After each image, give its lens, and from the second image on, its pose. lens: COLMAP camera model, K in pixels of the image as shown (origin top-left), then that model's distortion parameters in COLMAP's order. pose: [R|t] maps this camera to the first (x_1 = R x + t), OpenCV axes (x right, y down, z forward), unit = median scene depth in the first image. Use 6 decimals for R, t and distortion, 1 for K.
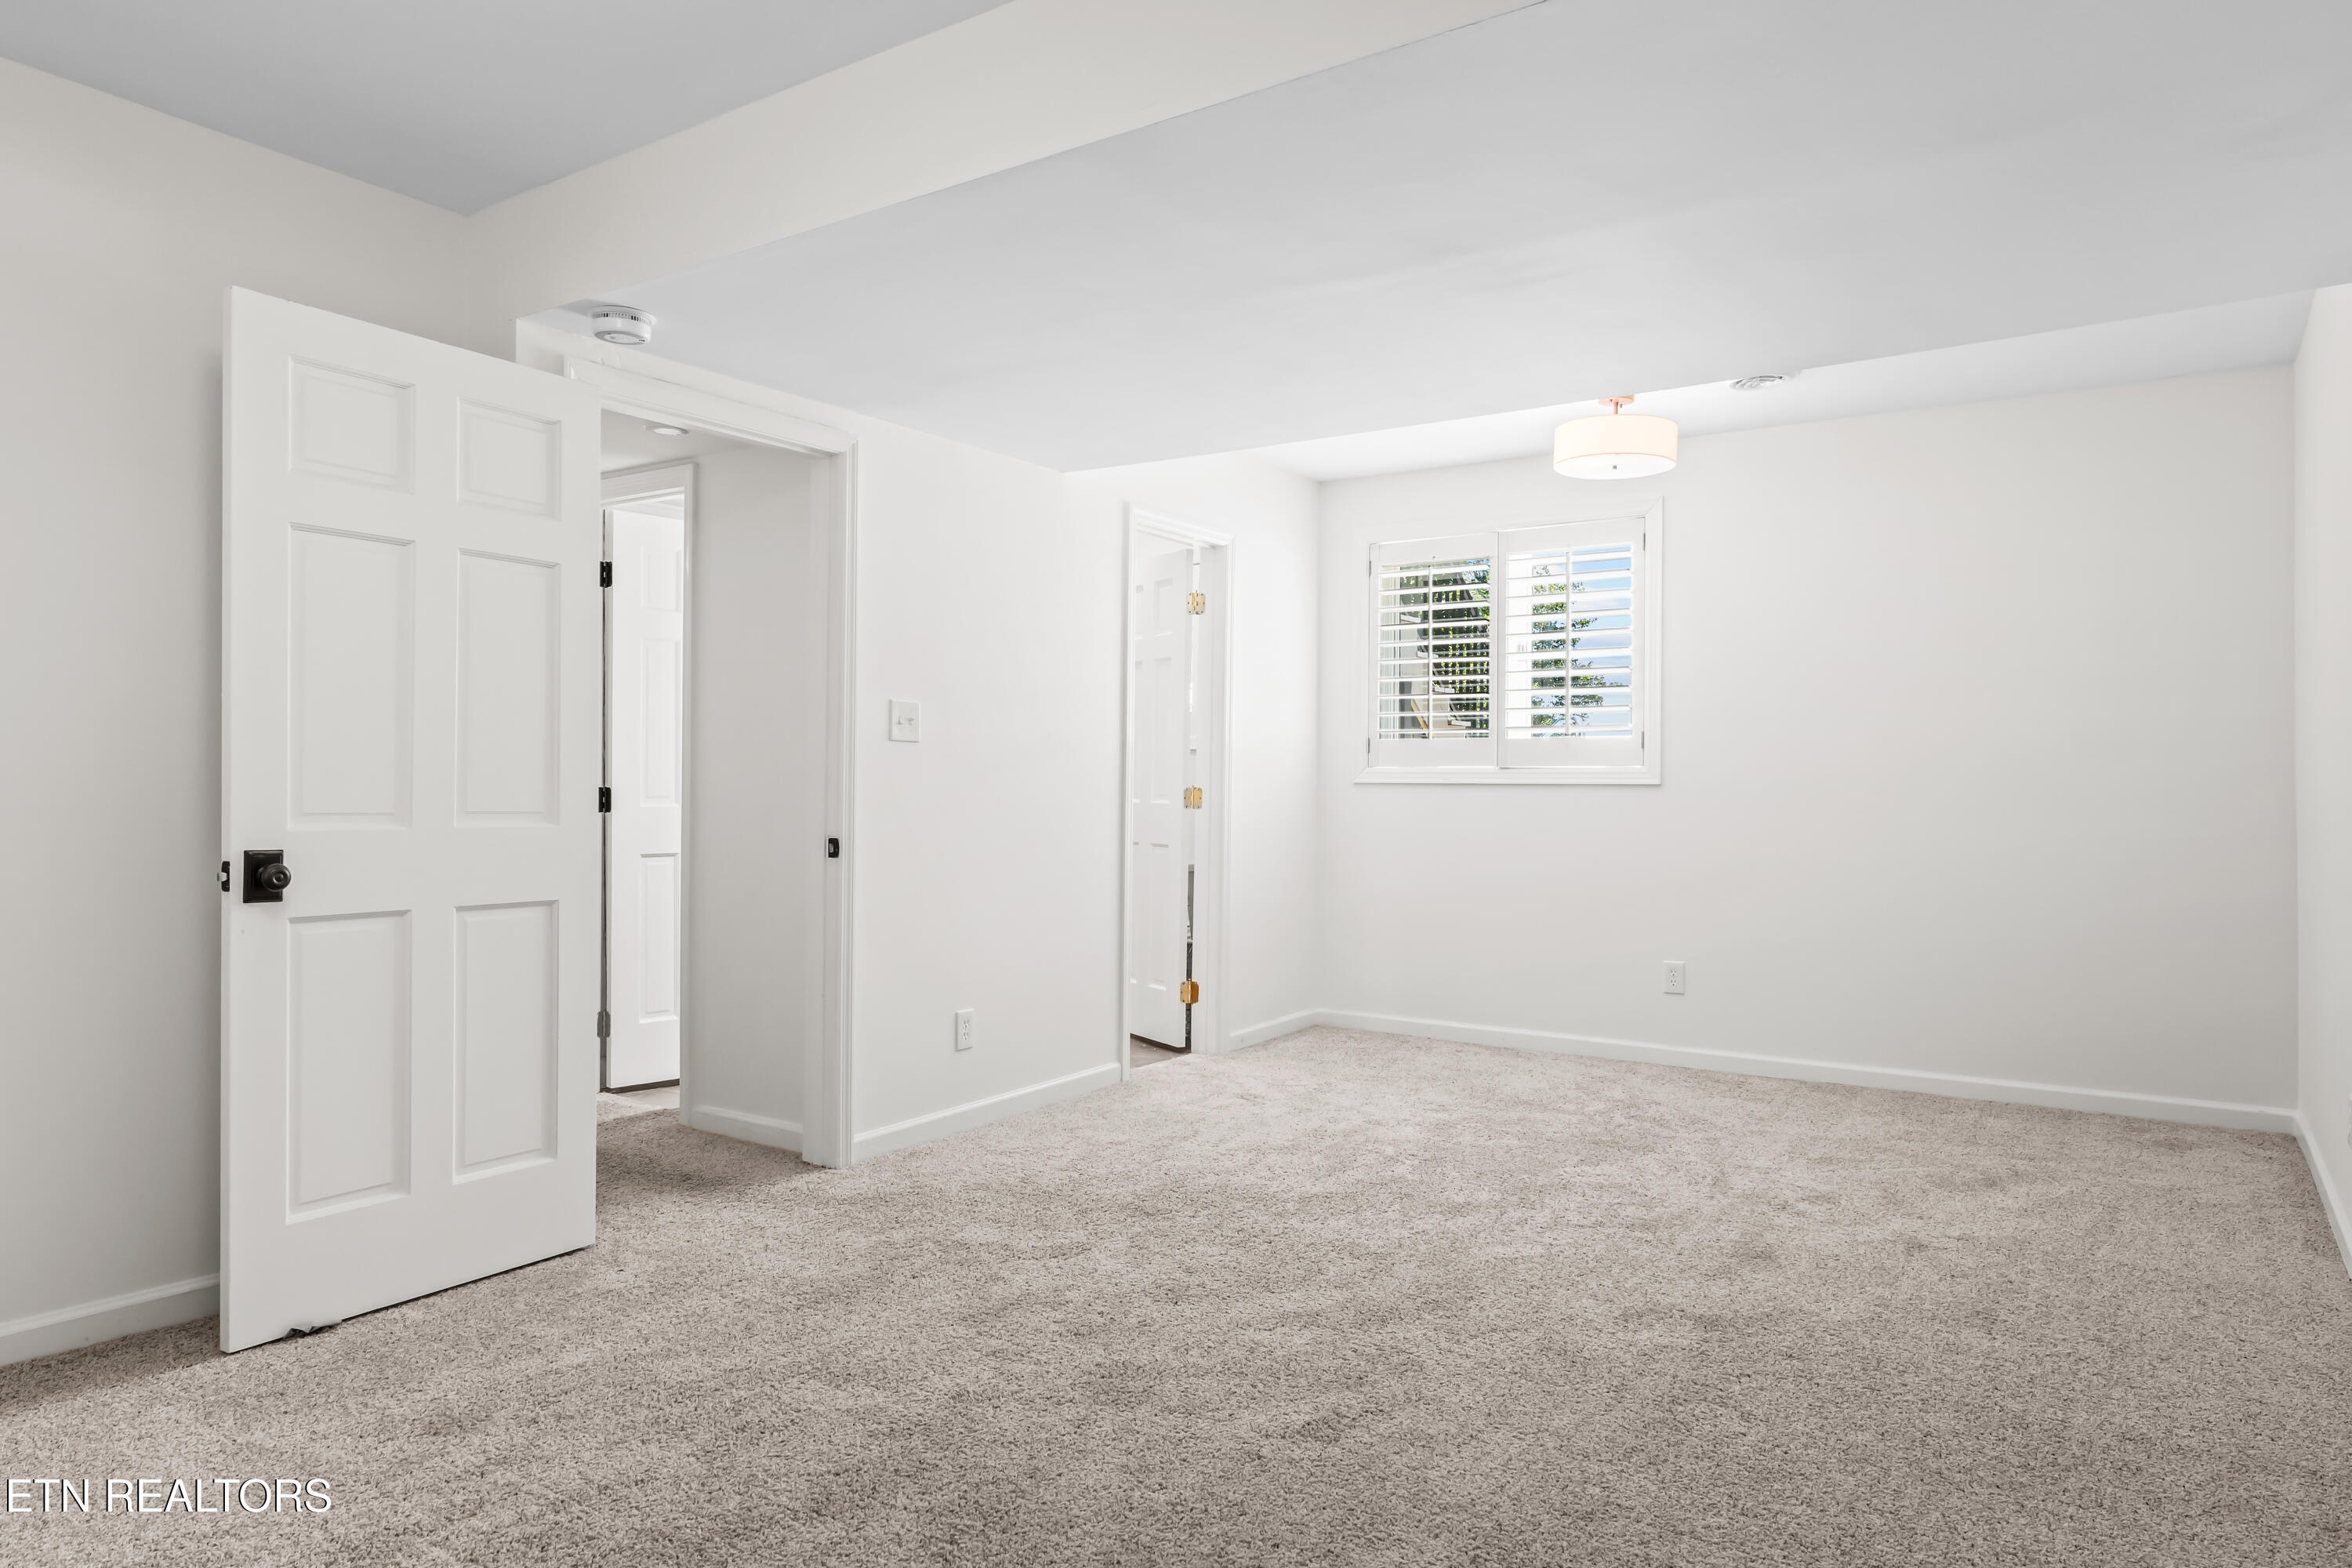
lens RADIAL K [[1459.6, 0, 1176.0], [0, 1459.6, 784.0], [0, 0, 1]] dist [-0.002636, -0.000485]
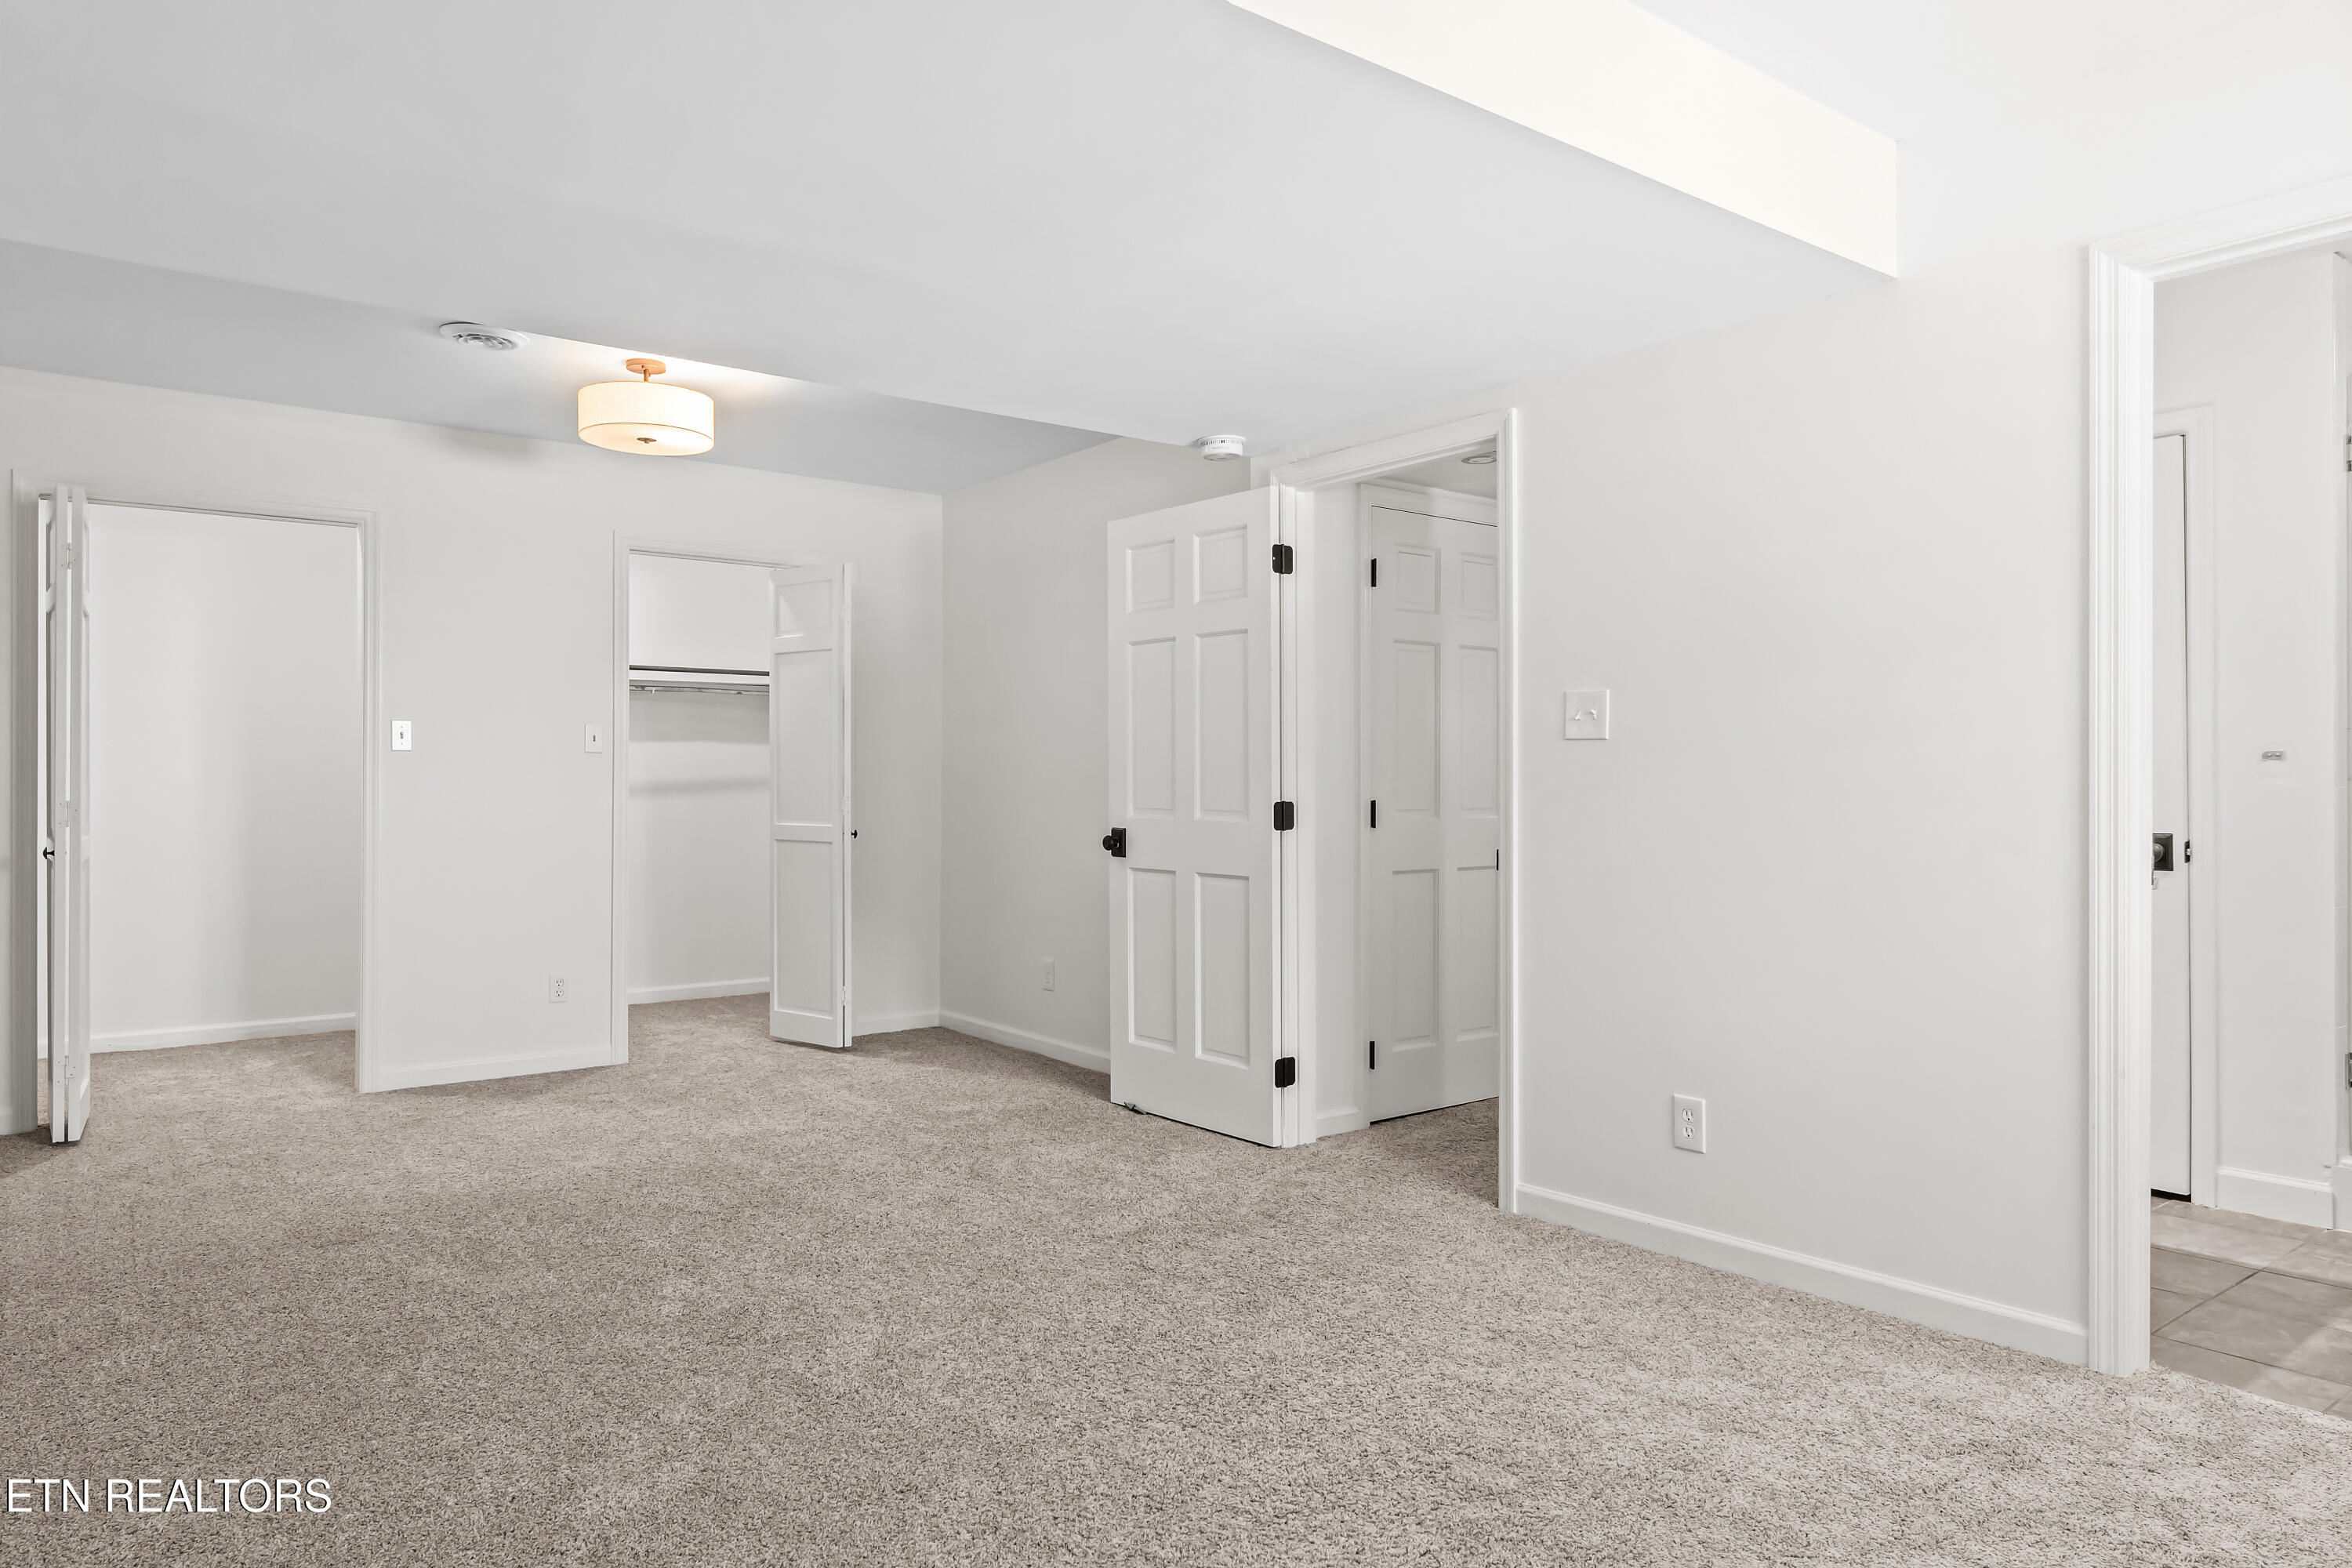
lens RADIAL K [[1459.6, 0, 1176.0], [0, 1459.6, 784.0], [0, 0, 1]] dist [-0.002636, -0.000485]
pose [[-0.313879, -0.013302, -0.949370, 0.891870], [-0.007040, 0.999907, -0.011683, 0.009882], [0.949437, 0.003017, -0.313943, 1.368116]]
